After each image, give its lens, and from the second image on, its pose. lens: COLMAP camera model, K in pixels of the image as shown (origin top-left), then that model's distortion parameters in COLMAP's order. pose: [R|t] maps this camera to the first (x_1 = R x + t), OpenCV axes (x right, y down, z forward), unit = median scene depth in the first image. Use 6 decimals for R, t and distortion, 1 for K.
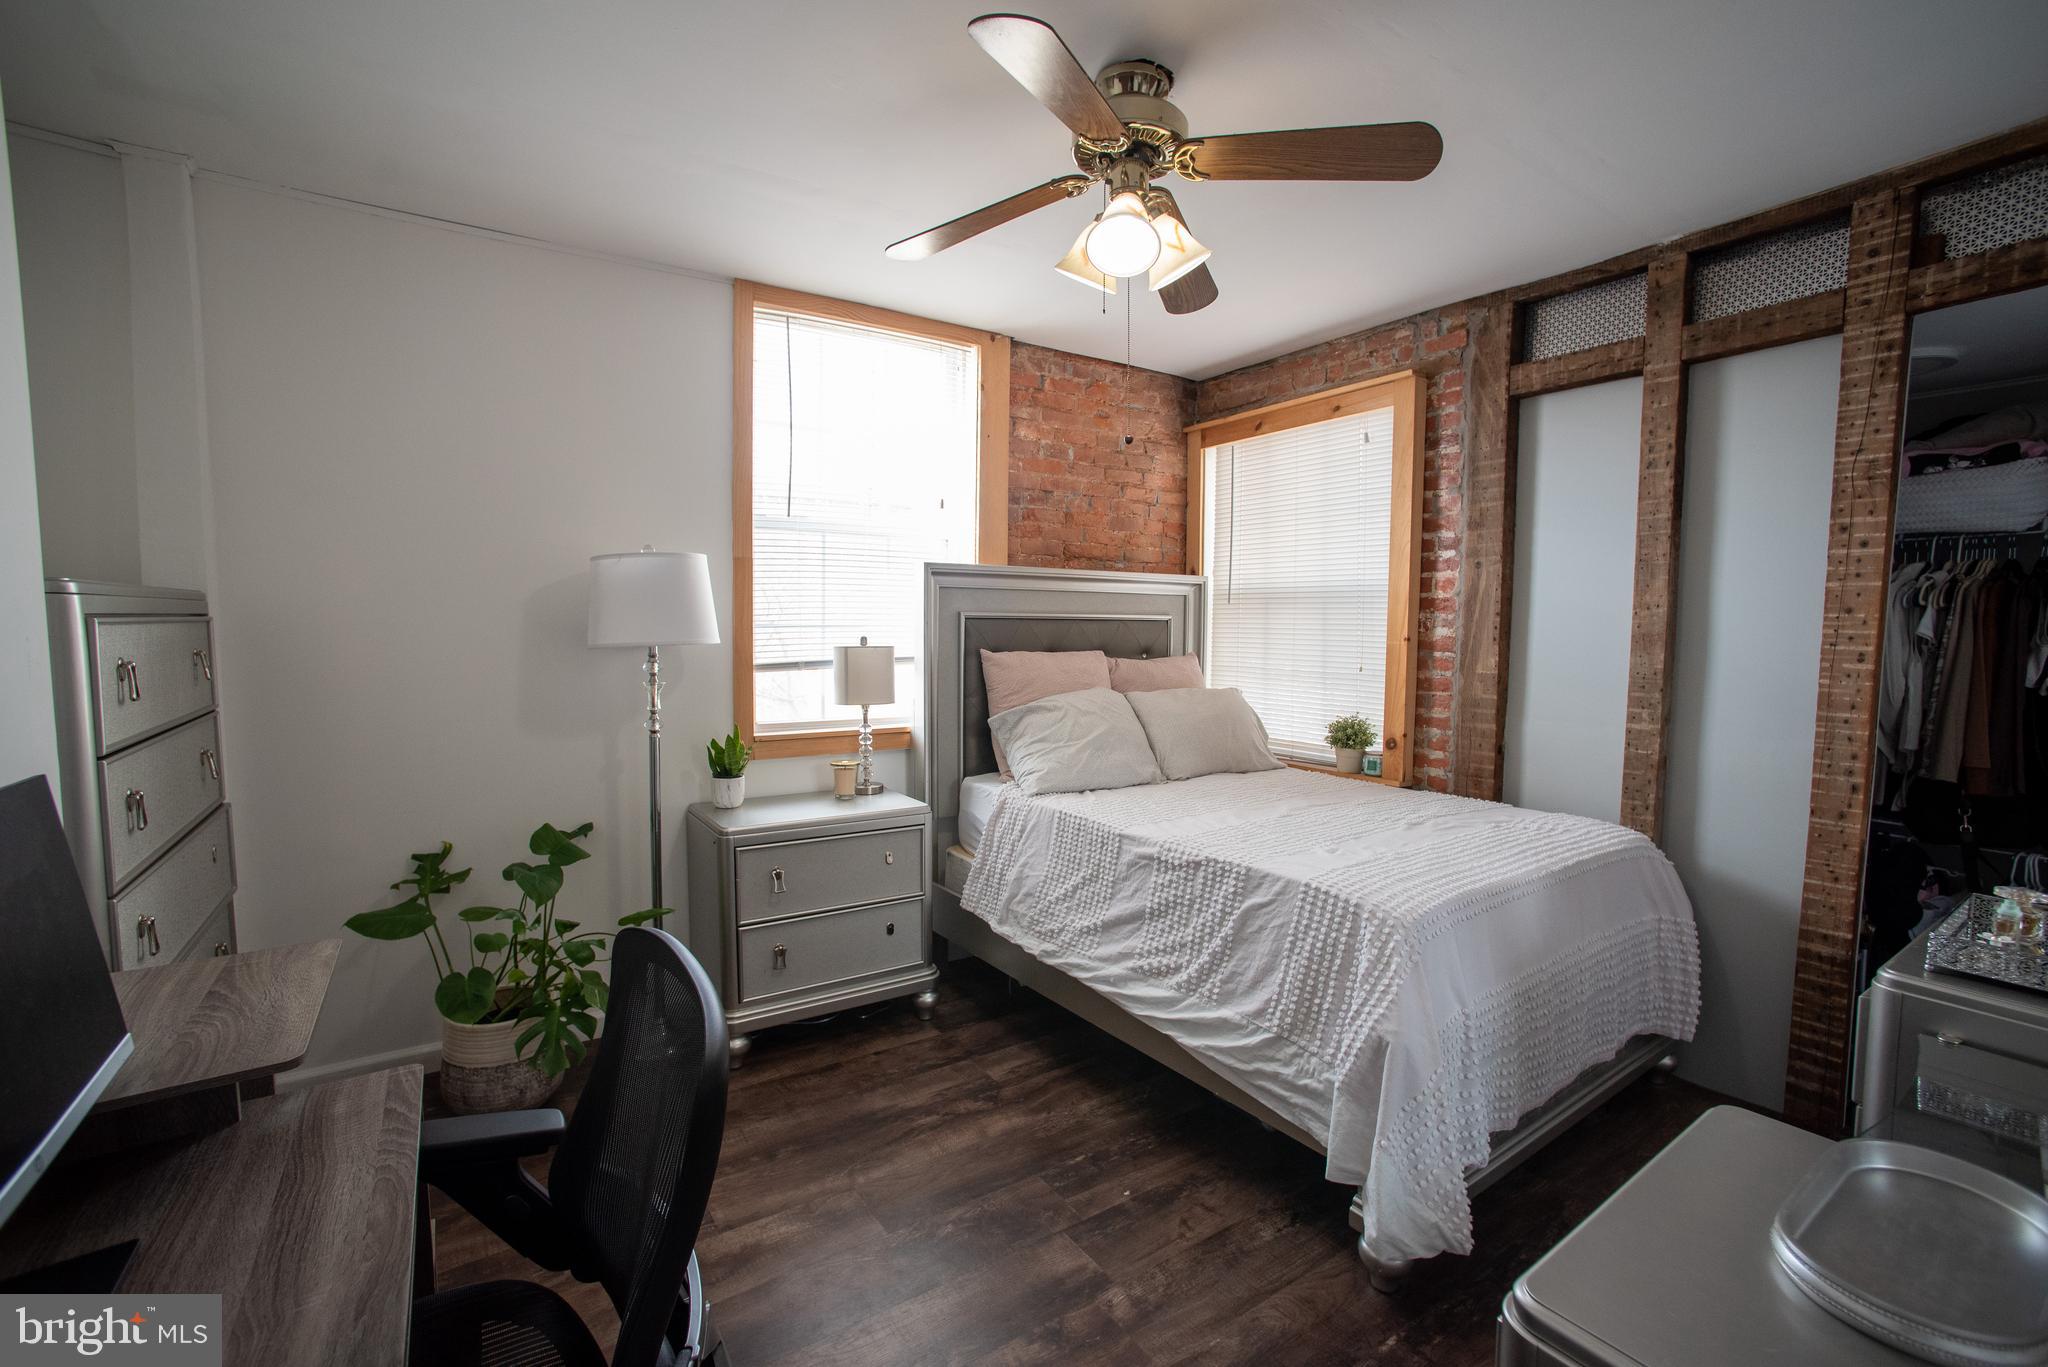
lens RADIAL K [[816.9, 0, 1026.7], [0, 816.9, 675.9], [0, 0, 1]] dist [-0.070583, 0.030970]
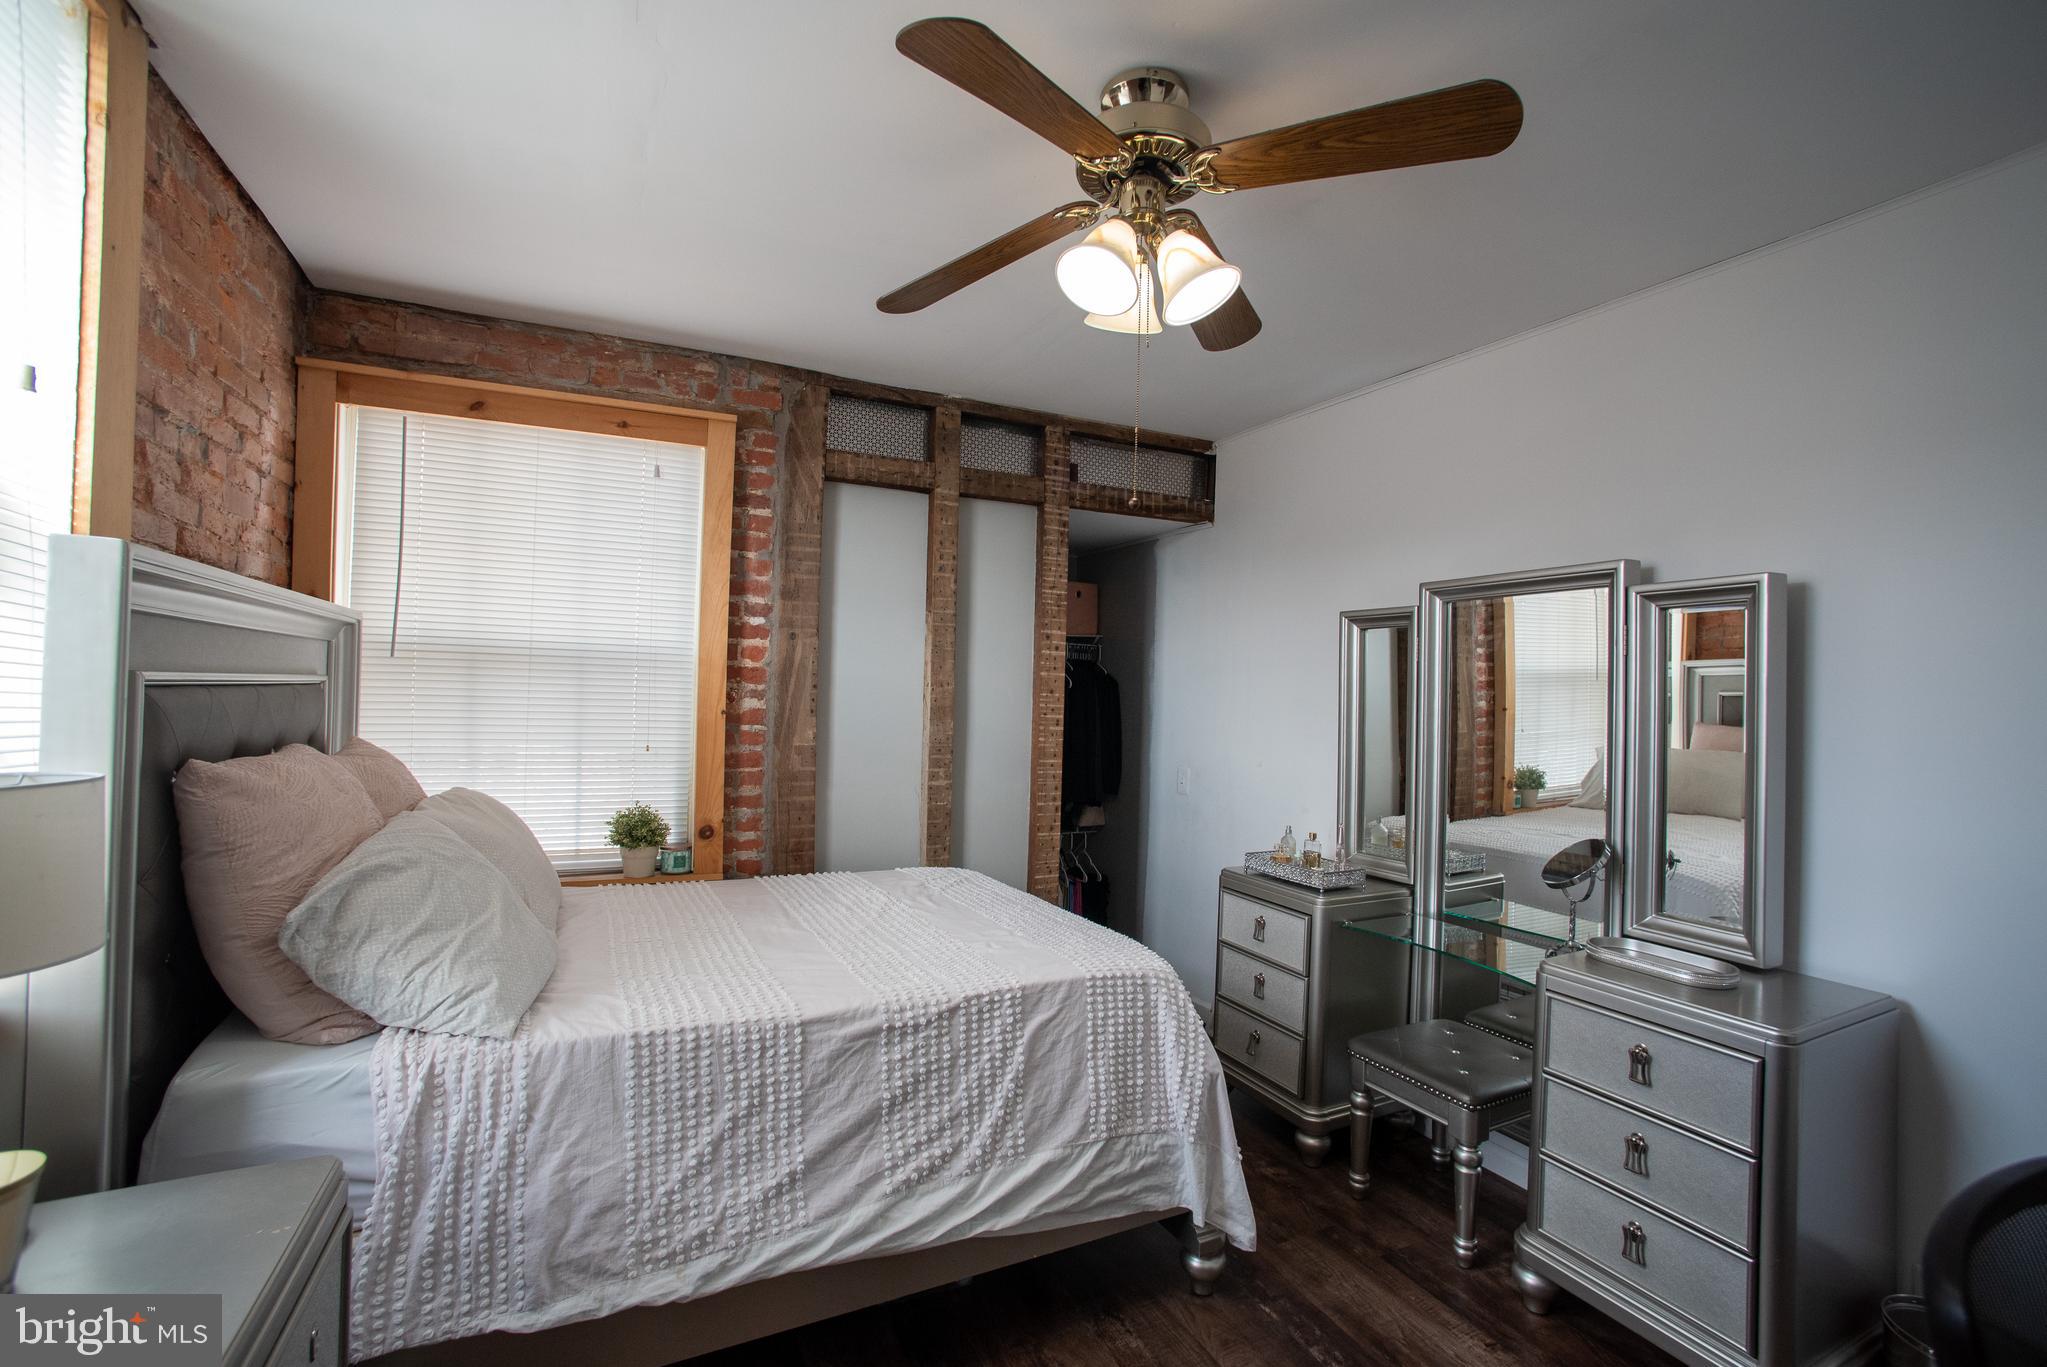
lens RADIAL K [[871.1, 0, 1023.5], [0, 871.1, 683.5], [0, 0, 1]] dist [-0.076246, 0.040188]
pose [[0.189841, 0.007320, 0.981788, -0.499508], [0.036789, 0.999217, -0.014564, -0.062948], [-0.981125, 0.038884, 0.189423, 0.607712]]
